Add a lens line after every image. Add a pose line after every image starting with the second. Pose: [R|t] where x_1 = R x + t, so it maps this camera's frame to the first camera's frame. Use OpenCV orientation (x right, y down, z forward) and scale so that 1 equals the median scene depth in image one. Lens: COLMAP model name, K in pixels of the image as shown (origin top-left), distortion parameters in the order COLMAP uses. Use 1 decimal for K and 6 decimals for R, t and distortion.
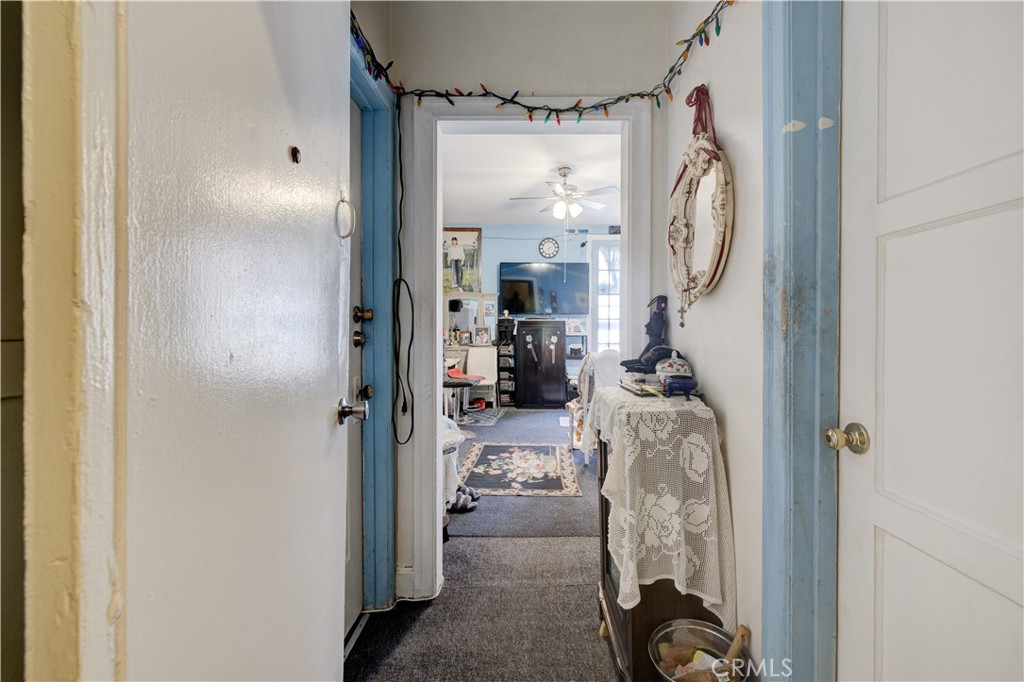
lens RADIAL K [[458.0, 0, 518.4], [0, 458.0, 330.6], [0, 0, 1]] dist [-0.000465, -0.000603]
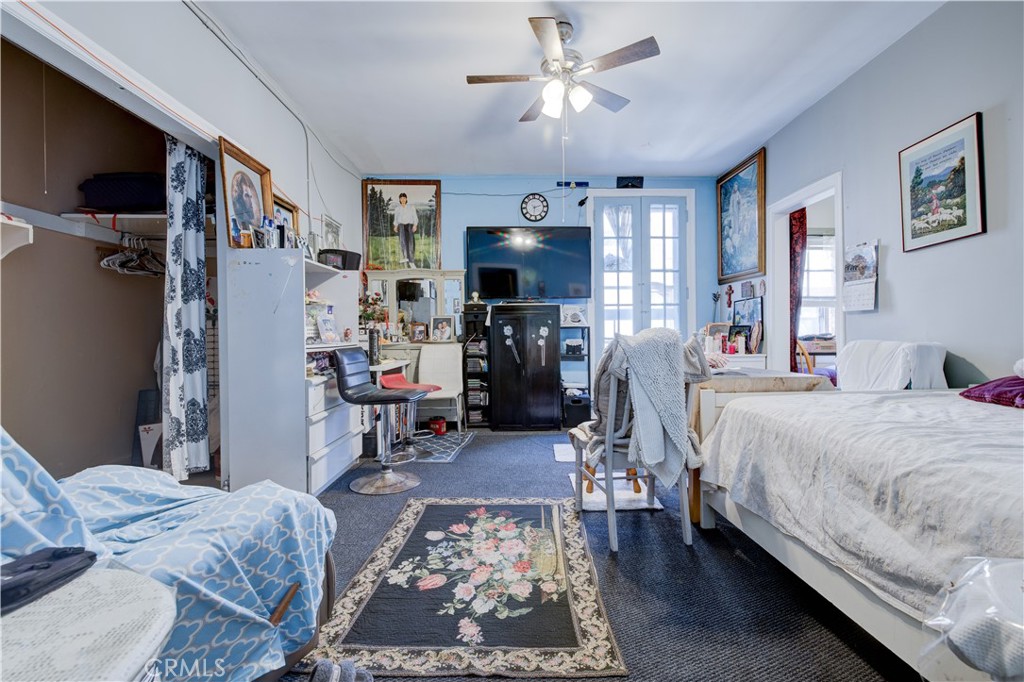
lens RADIAL K [[458.0, 0, 506.9], [0, 458.0, 346.9], [0, 0, 1]] dist [-0.000465, -0.000603]
pose [[0.999896, -0.013419, 0.005270, 0.017154], [0.013346, 0.999818, 0.013646, 0.032009], [-0.005452, -0.013574, 0.999893, 0.297482]]
